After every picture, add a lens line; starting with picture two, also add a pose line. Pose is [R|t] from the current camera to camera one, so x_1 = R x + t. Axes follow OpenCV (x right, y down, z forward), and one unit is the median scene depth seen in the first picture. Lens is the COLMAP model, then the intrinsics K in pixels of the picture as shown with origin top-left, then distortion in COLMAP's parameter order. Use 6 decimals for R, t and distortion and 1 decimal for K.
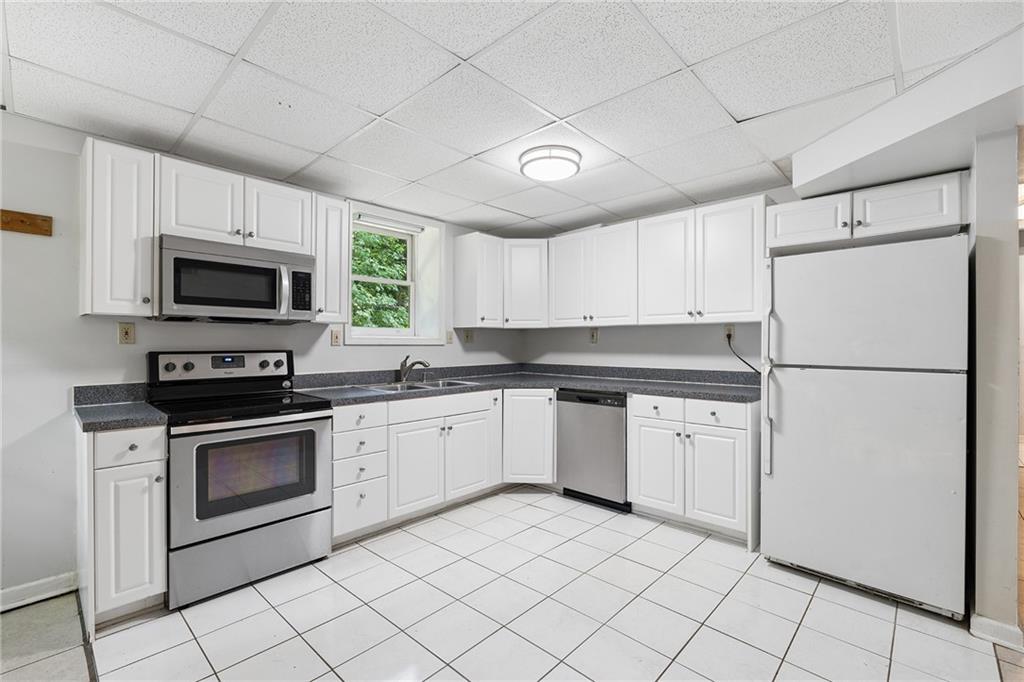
lens RADIAL K [[448.1, 0, 510.6], [0, 448.1, 344.5], [0, 0, 1]] dist [-0.004166, 0.000777]
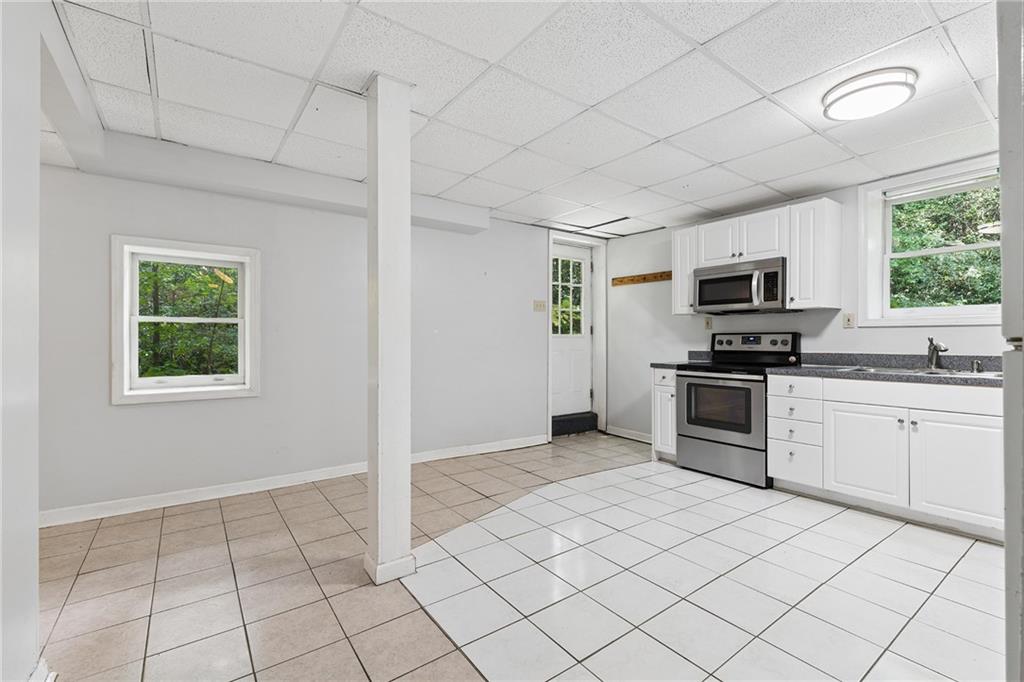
lens RADIAL K [[448.1, 0, 508.1], [0, 448.1, 341.2], [0, 0, 1]] dist [-0.004166, 0.000777]
pose [[-0.193377, 0.000493, -0.981124, 1.068412], [-0.004714, 0.999988, 0.001432, 0.047808], [0.981113, 0.004902, -0.193372, 0.544322]]
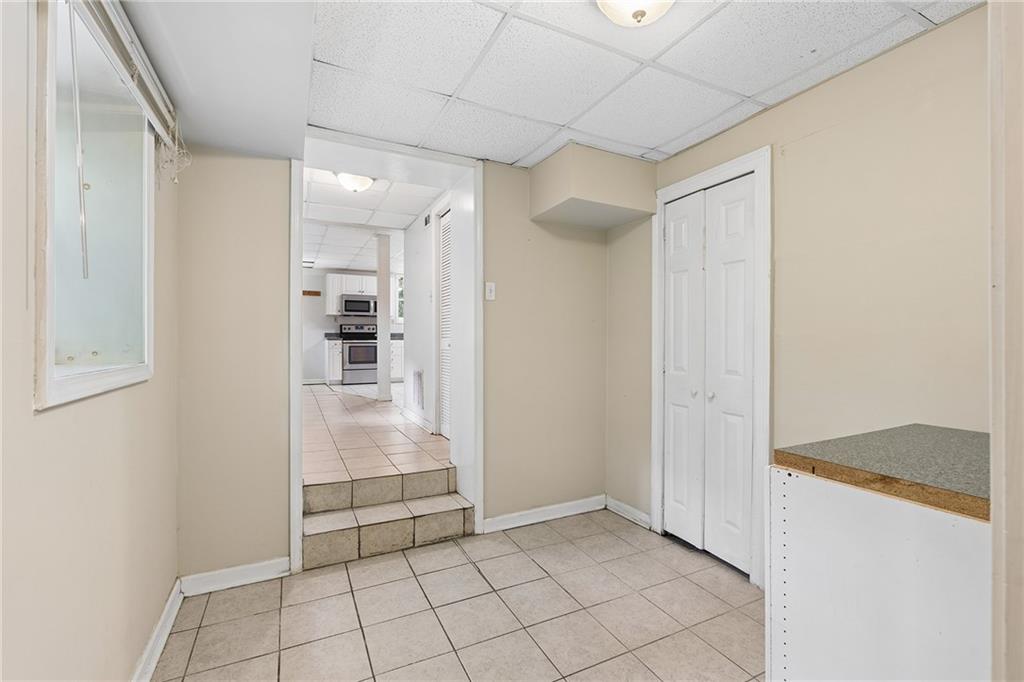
lens RADIAL K [[448.1, 0, 506.6], [0, 448.1, 343.3], [0, 0, 1]] dist [-0.004166, 0.000777]
pose [[0.933755, -0.001936, -0.357907, 1.831611], [0.001858, 0.999998, -0.000562, 0.177510], [0.357907, -0.000140, 0.933757, -2.001616]]
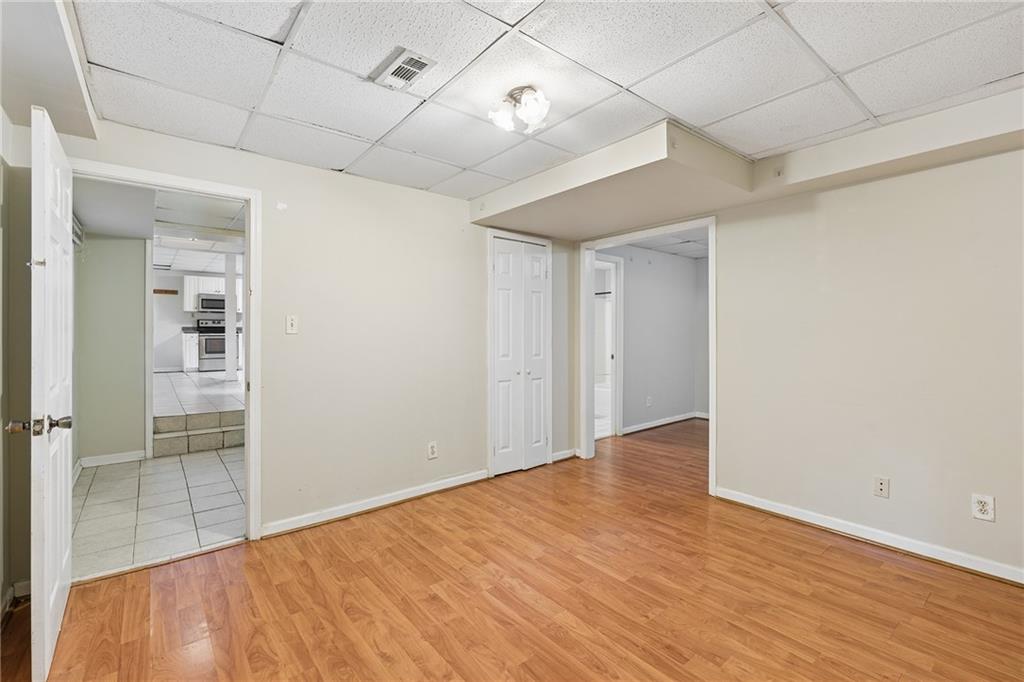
lens RADIAL K [[448.1, 0, 505.8], [0, 448.1, 334.7], [0, 0, 1]] dist [-0.004166, 0.000777]
pose [[0.989861, -0.003504, -0.141996, 2.728084], [0.003575, 0.999994, 0.000243, 0.170542], [0.141994, -0.000748, 0.989867, -2.829586]]
